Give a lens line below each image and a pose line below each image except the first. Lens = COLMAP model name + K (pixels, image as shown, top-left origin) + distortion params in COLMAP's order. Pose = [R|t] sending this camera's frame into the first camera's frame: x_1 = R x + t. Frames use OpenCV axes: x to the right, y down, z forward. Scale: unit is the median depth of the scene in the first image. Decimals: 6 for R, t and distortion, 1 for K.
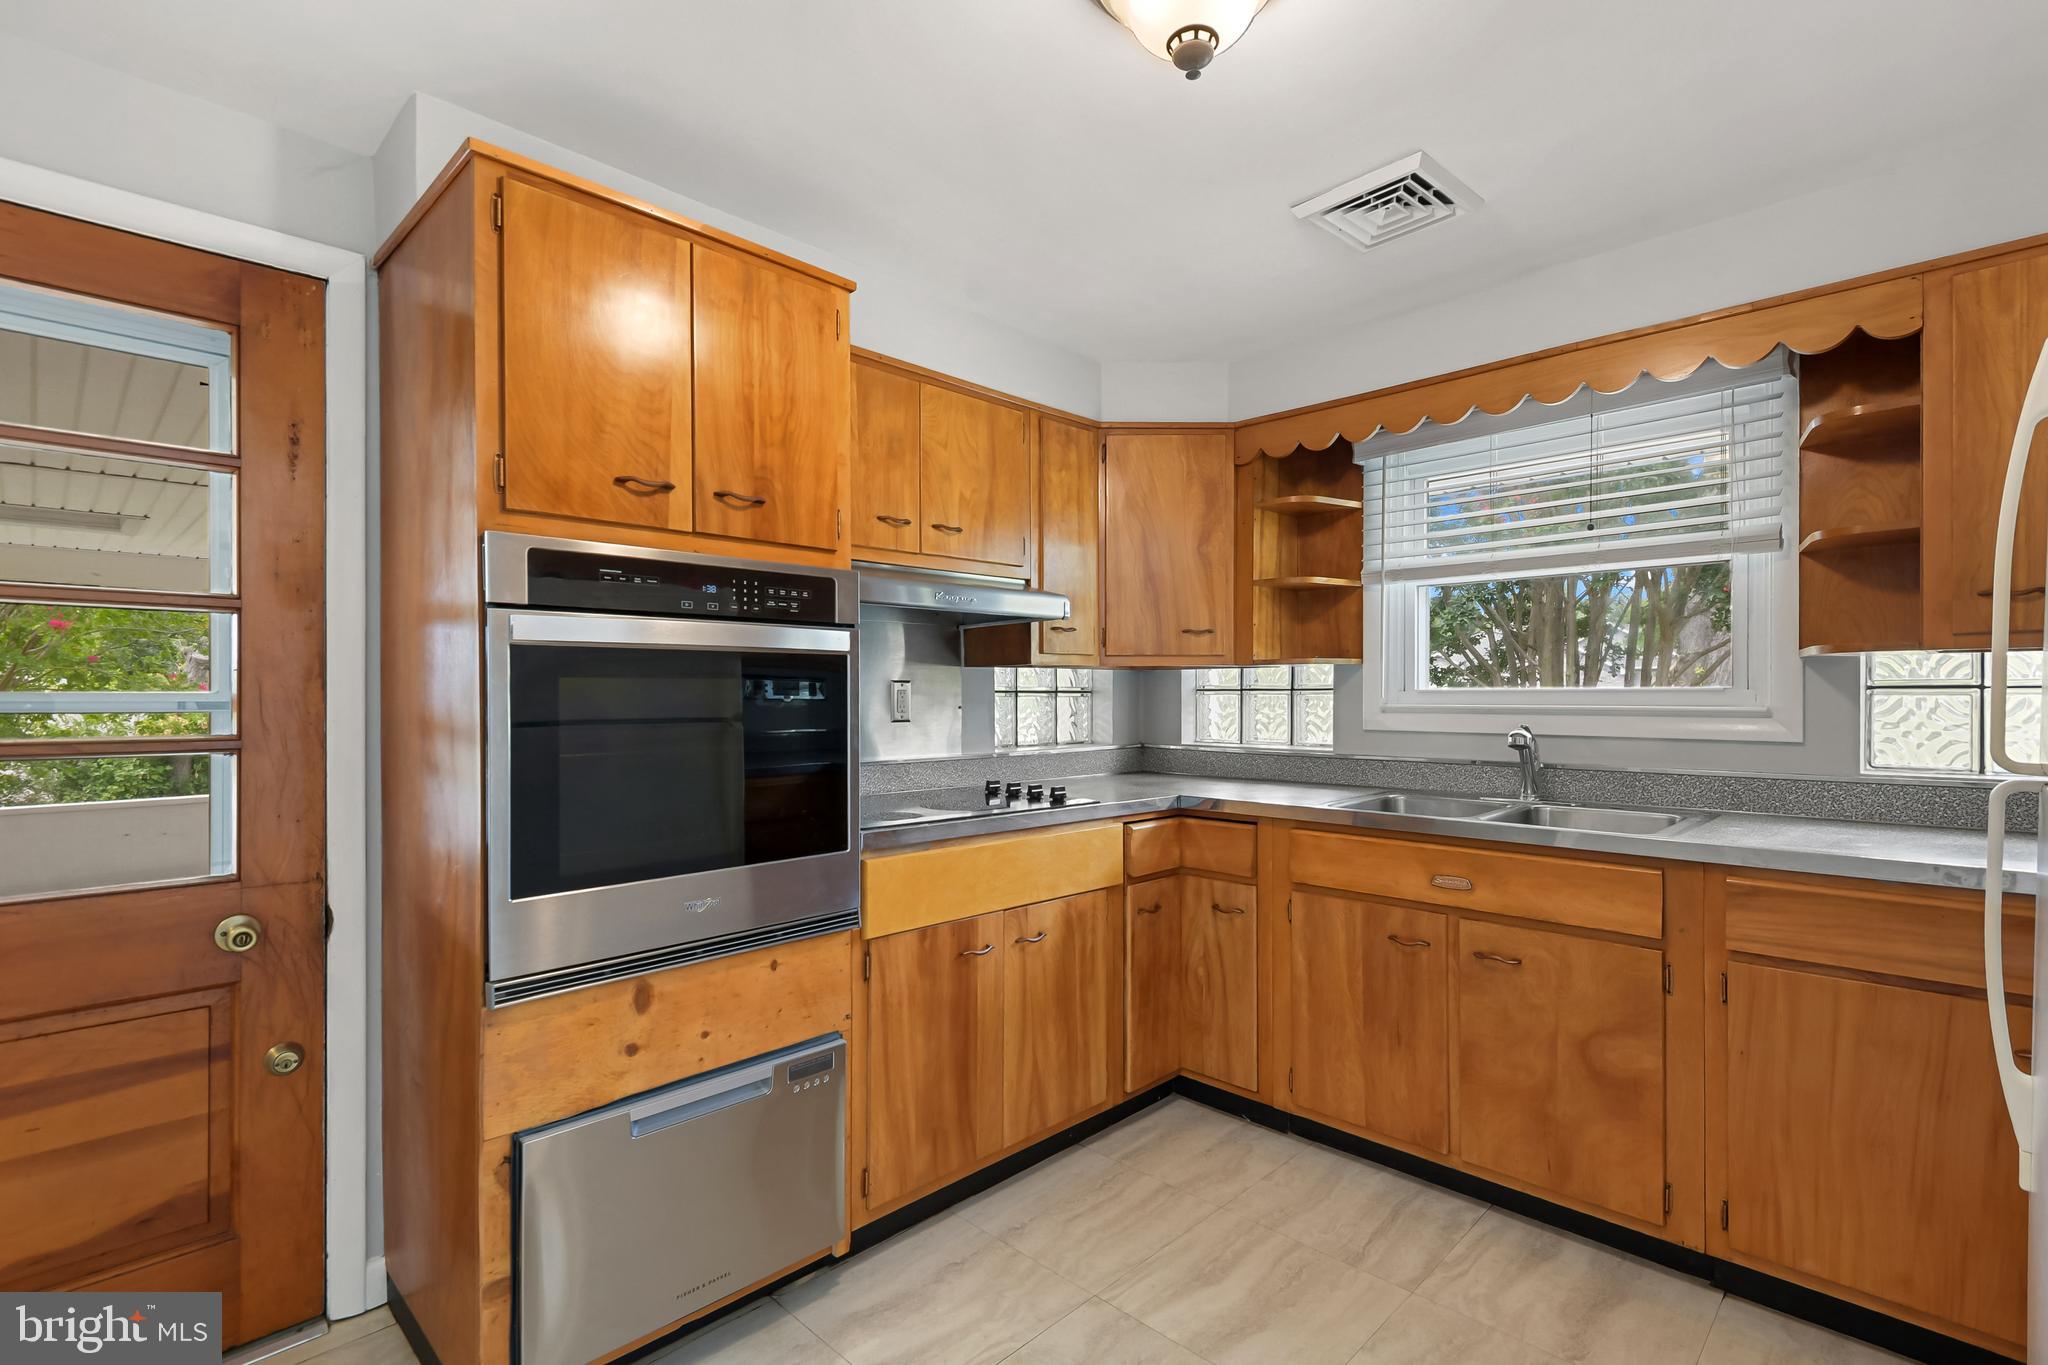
lens RADIAL K [[948.5, 0, 1036.1], [0, 948.5, 696.7], [0, 0, 1]] dist [0.039498, -0.024761]
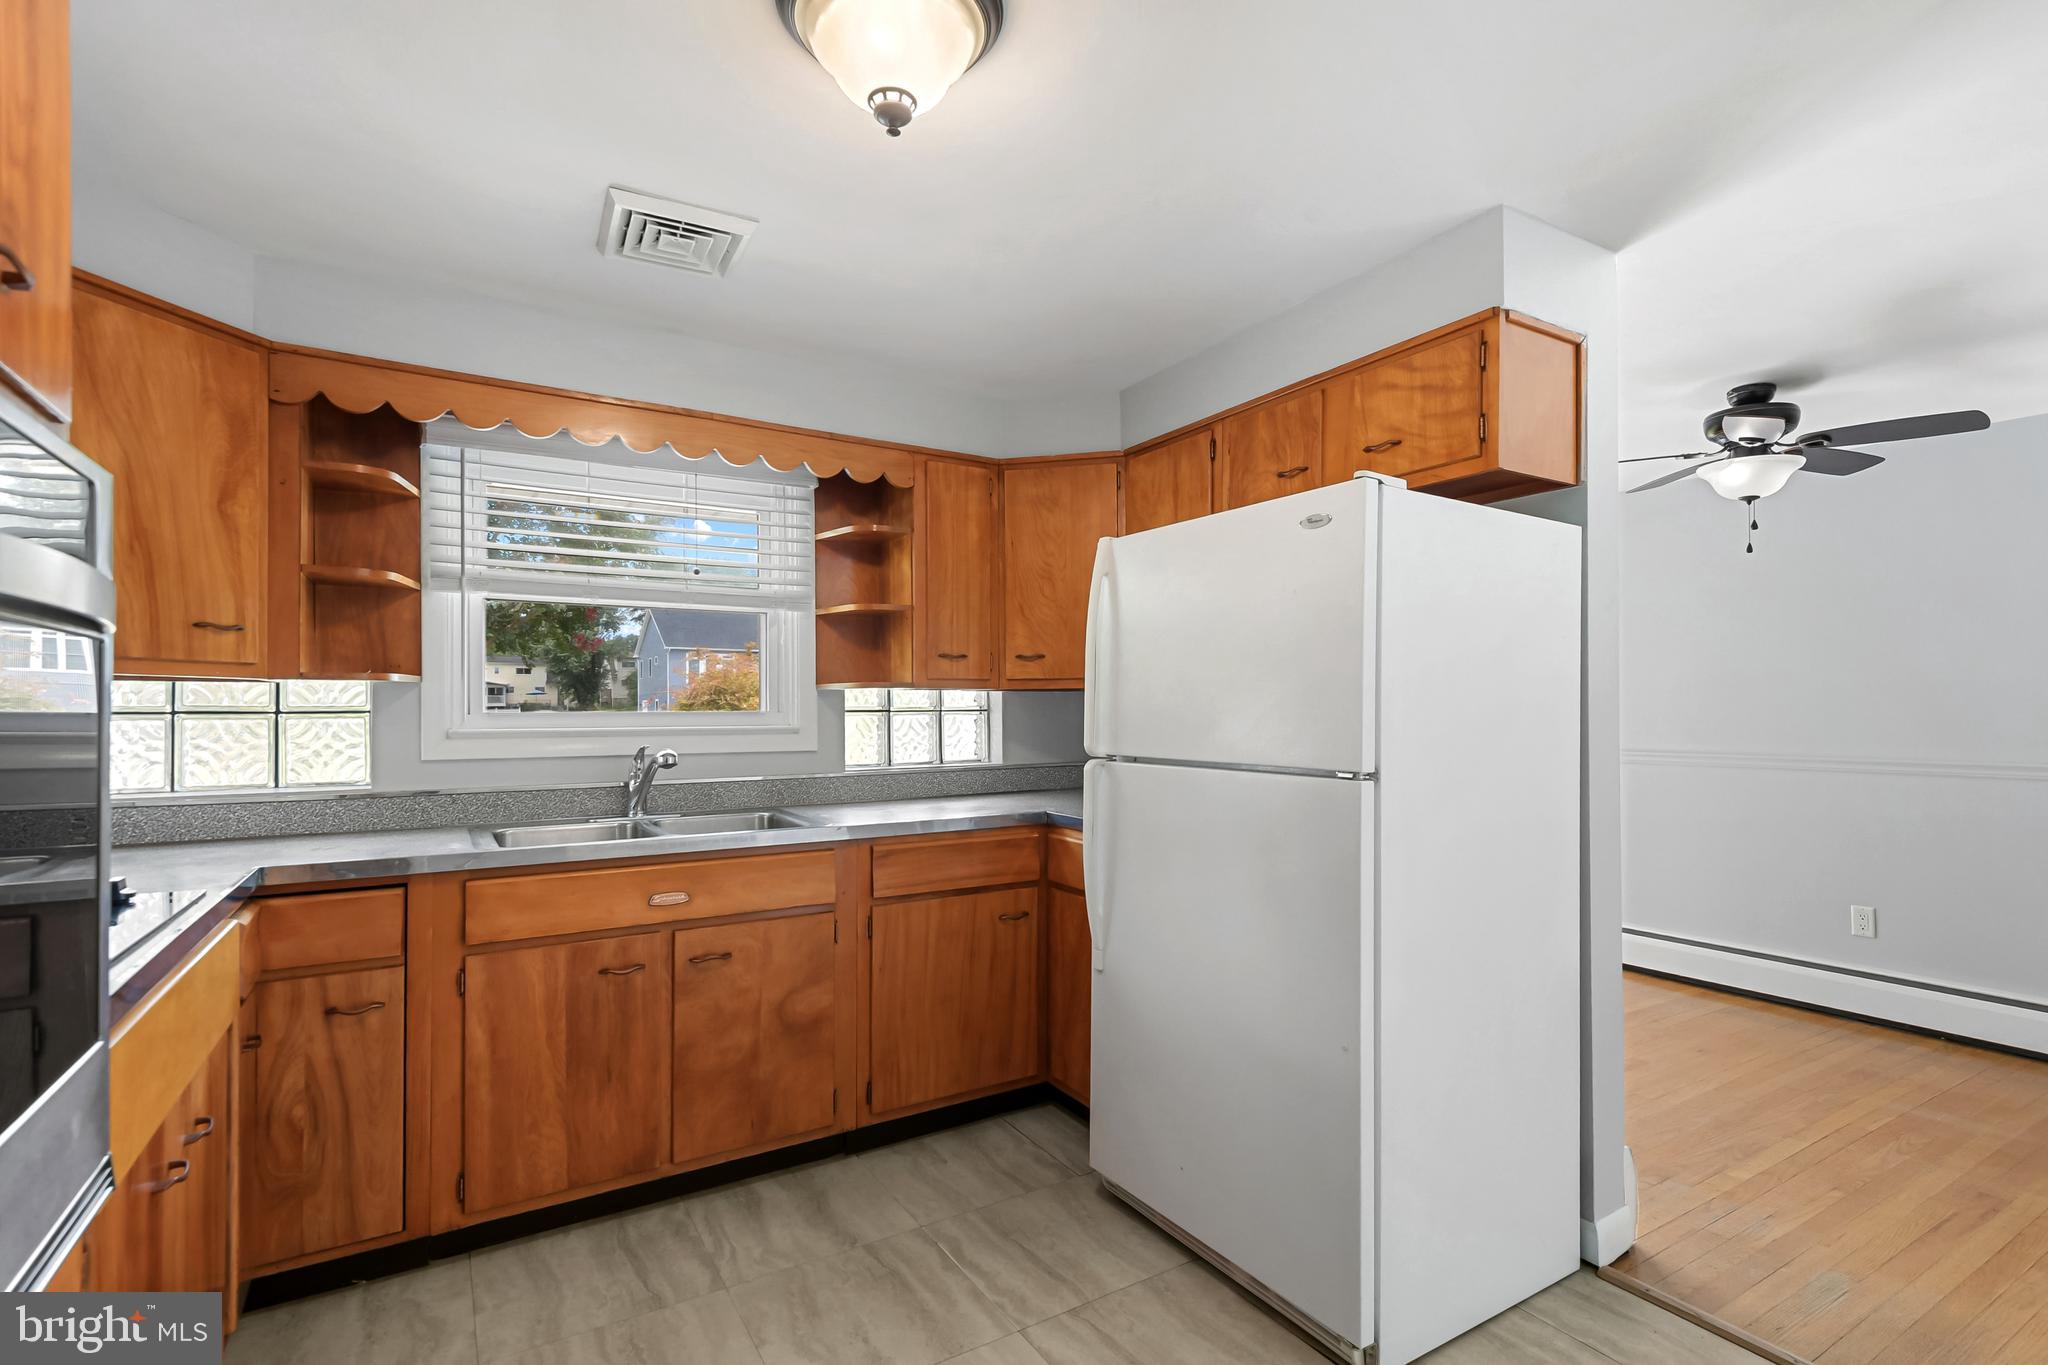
lens RADIAL K [[974.4, 0, 1026.3], [0, 974.4, 709.0], [0, 0, 1]] dist [0.041852, -0.027890]
pose [[0.247745, 0.003085, 0.968820, -0.521169], [0.009233, 0.999942, -0.005545, -0.001526], [-0.968781, 0.010319, 0.247702, 0.375127]]
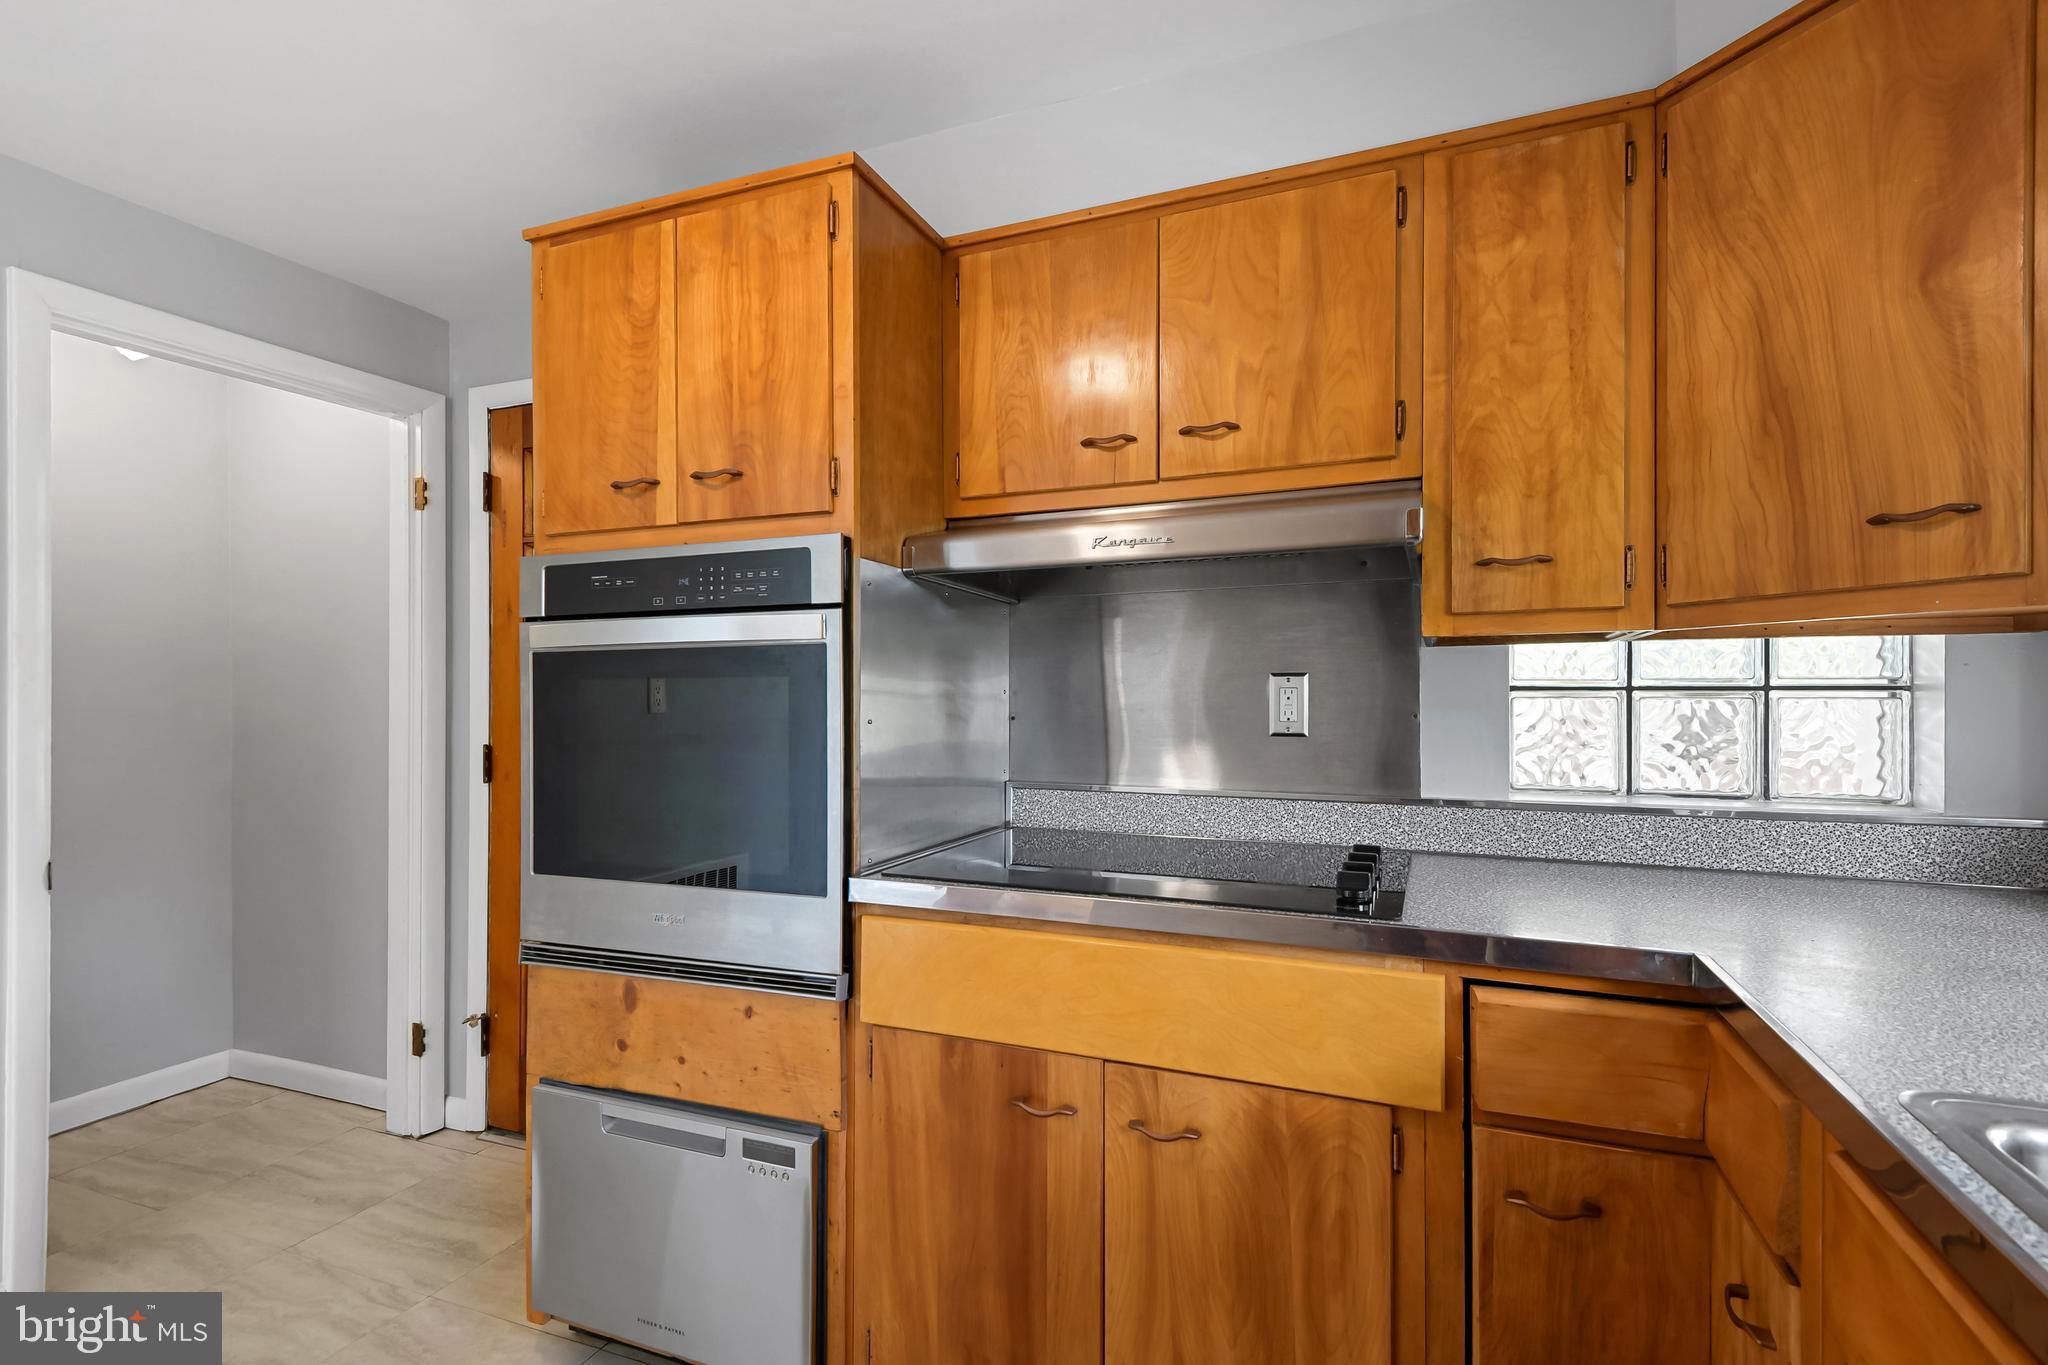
lens RADIAL K [[948.5, 0, 1036.1], [0, 948.5, 696.7], [0, 0, 1]] dist [0.039498, -0.024761]
pose [[0.388578, -0.000538, -0.921416, 0.525956], [-0.000787, 0.999999, -0.000915, -0.000279], [0.921415, 0.001081, 0.388577, 0.775828]]
